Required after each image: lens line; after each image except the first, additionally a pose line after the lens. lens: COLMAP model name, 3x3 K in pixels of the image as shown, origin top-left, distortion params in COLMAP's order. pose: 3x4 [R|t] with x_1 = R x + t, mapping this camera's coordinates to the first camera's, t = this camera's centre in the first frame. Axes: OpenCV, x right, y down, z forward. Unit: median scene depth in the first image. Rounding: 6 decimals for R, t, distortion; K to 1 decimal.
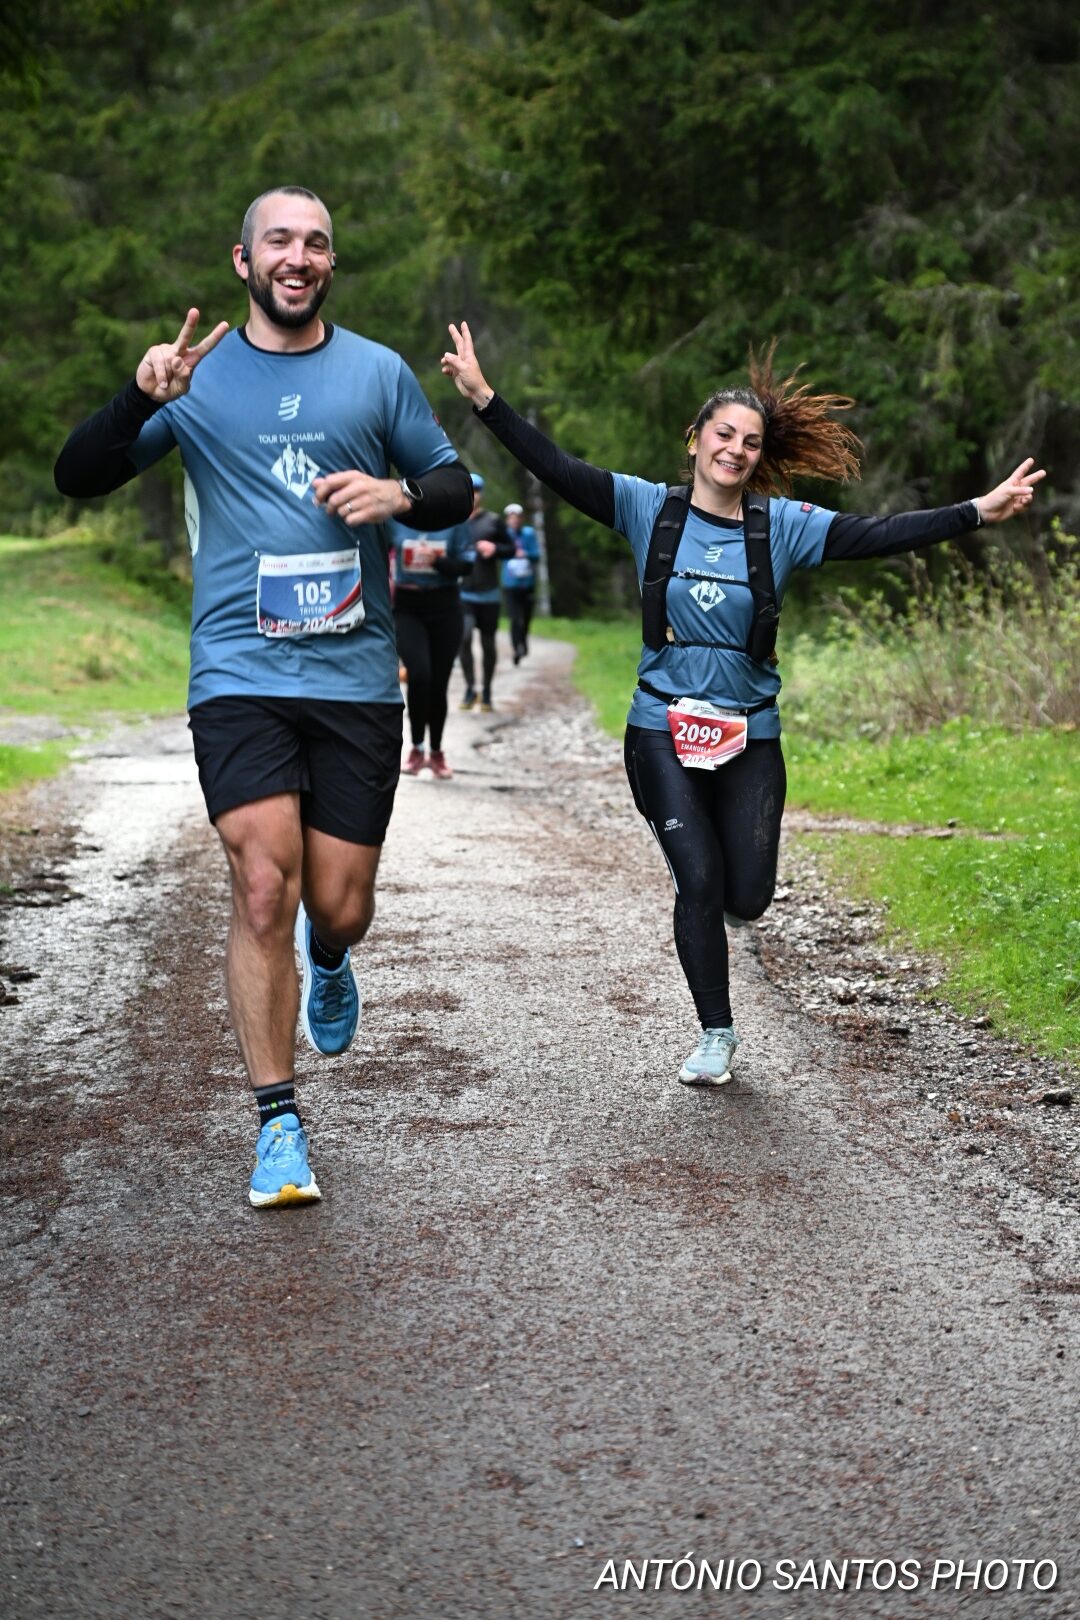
lens RADIAL K [[4098.1, 0, 567.3], [0, 4098.1, 810.6], [0, 0, 1]] dist [0.040509, -0.826413]
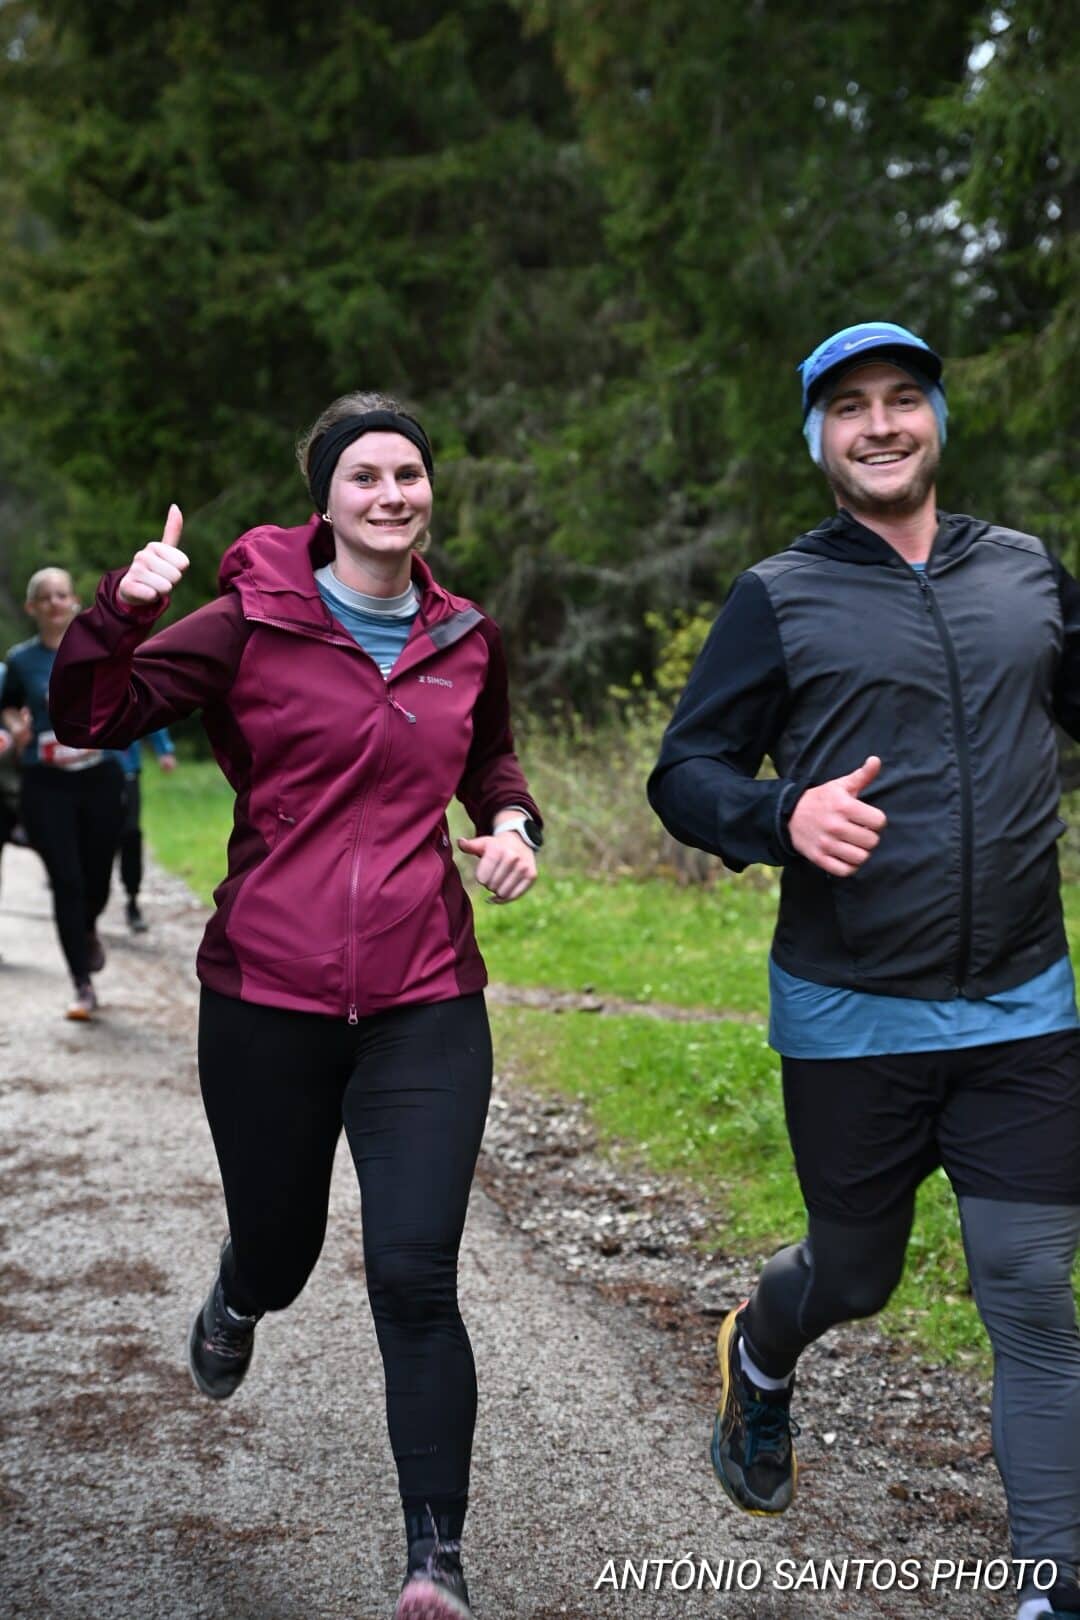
lens RADIAL K [[3321.0, 0, 540.0], [0, 3321.0, 810.0], [0, 0, 1]] dist [0.078862, -0.649304]
pose [[0.989638, -0.003019, 0.143554, -0.035395], [0.006936, 0.999617, -0.026794, -0.020928], [-0.143419, 0.027512, 0.989280, 0.247416]]
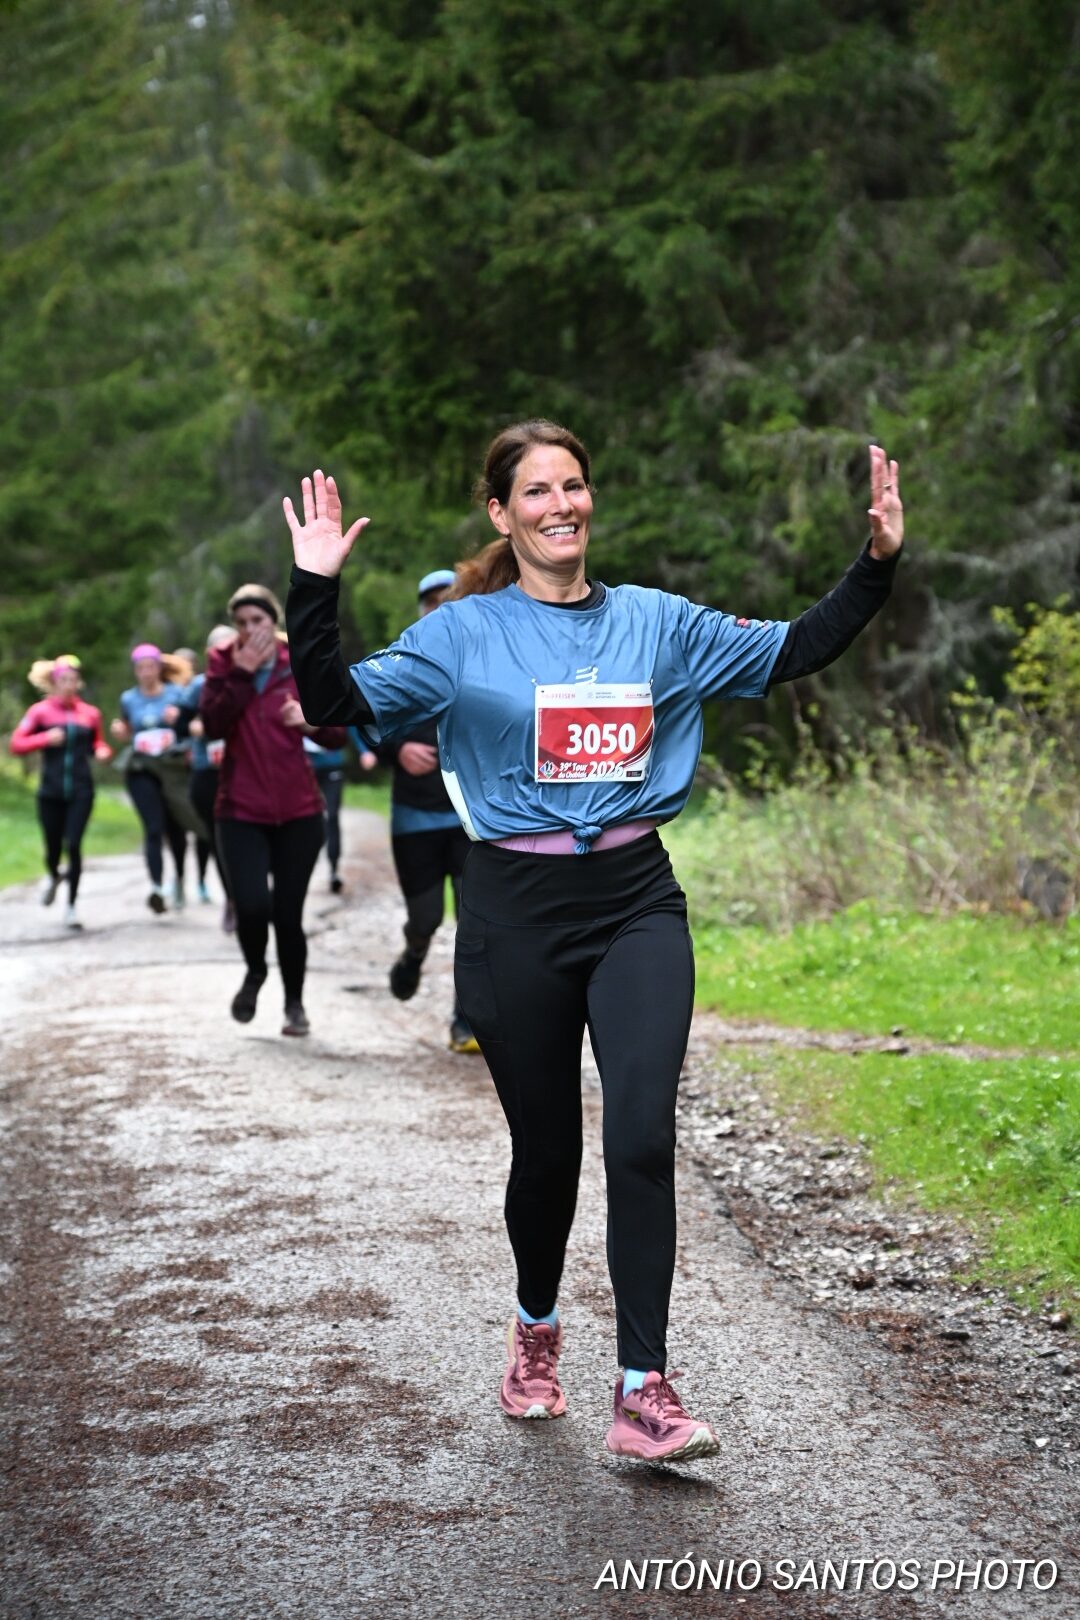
lens RADIAL K [[4098.1, 0, 567.3], [0, 4098.1, 810.6], [0, 0, 1]] dist [0.040509, -0.826413]
pose [[0.998452, -0.015602, 0.053393, -0.024401], [0.017690, 0.999088, -0.038860, -0.012655], [-0.052738, 0.039745, 0.997817, 0.154841]]
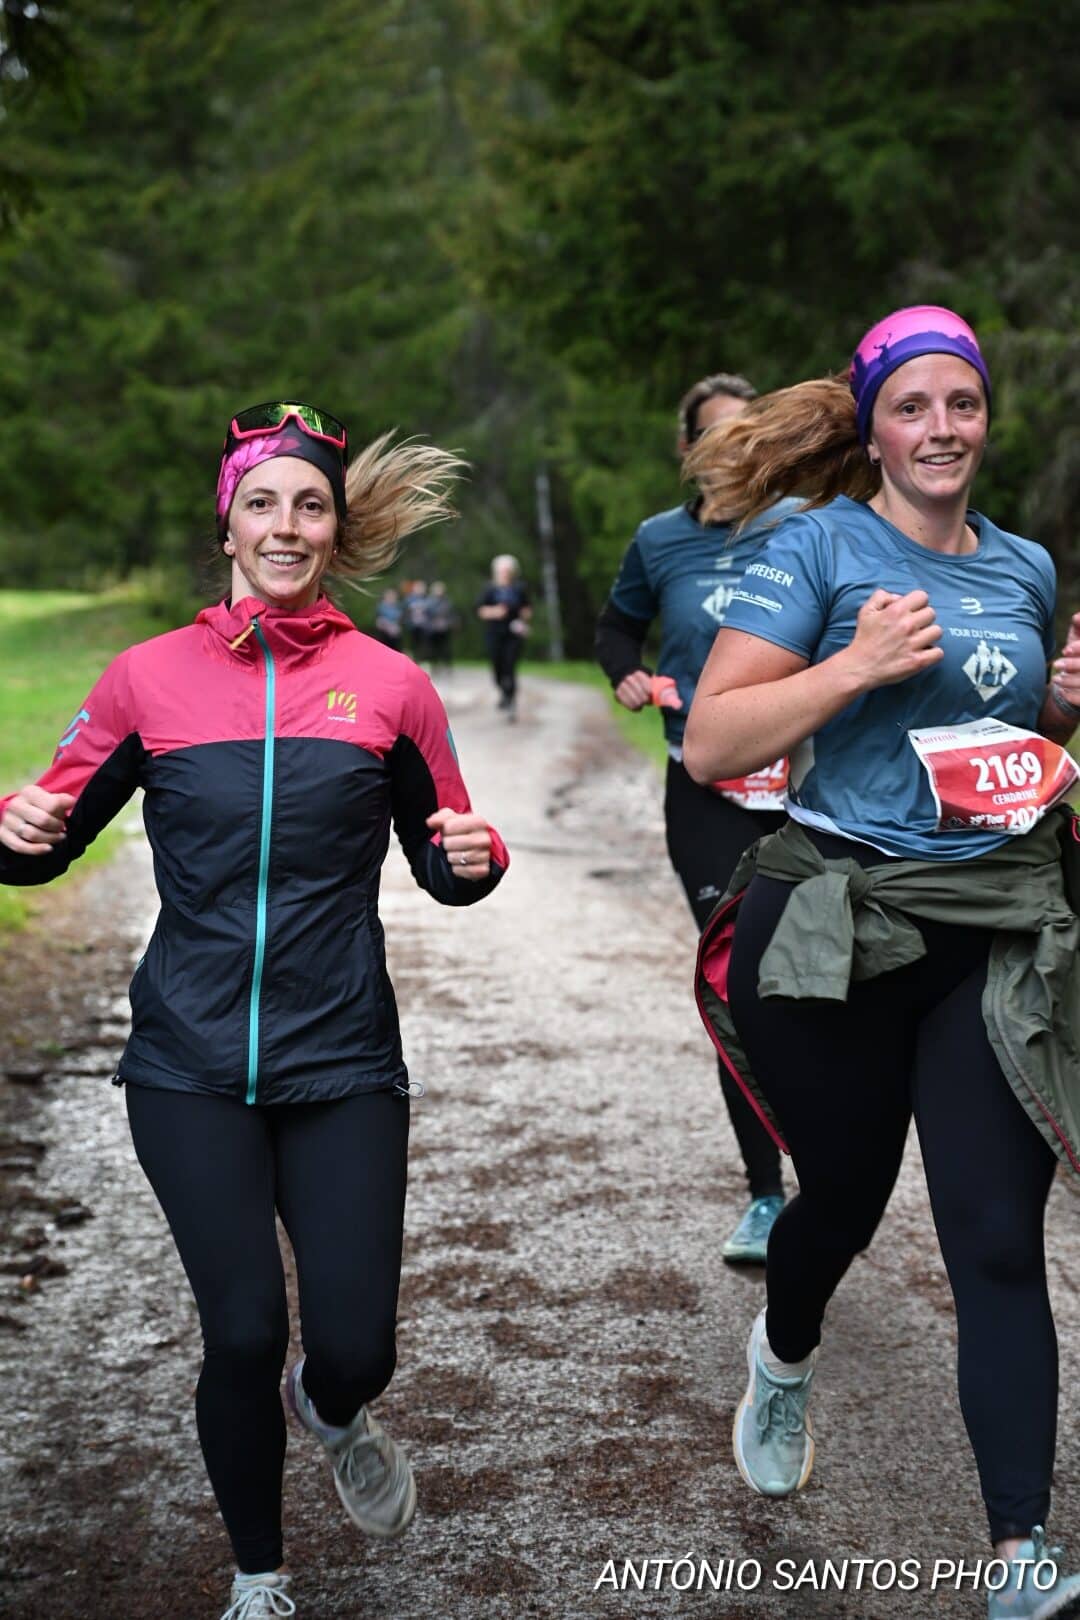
lens RADIAL K [[3591.5, 0, 580.5], [0, 3591.5, 811.7], [0, 0, 1]] dist [0.026213, -0.244232]
pose [[0.999887, -0.013871, 0.005778, -0.036261], [0.013888, 0.999899, -0.002971, -0.024784], [-0.005737, 0.003051, 0.999979, 0.290071]]
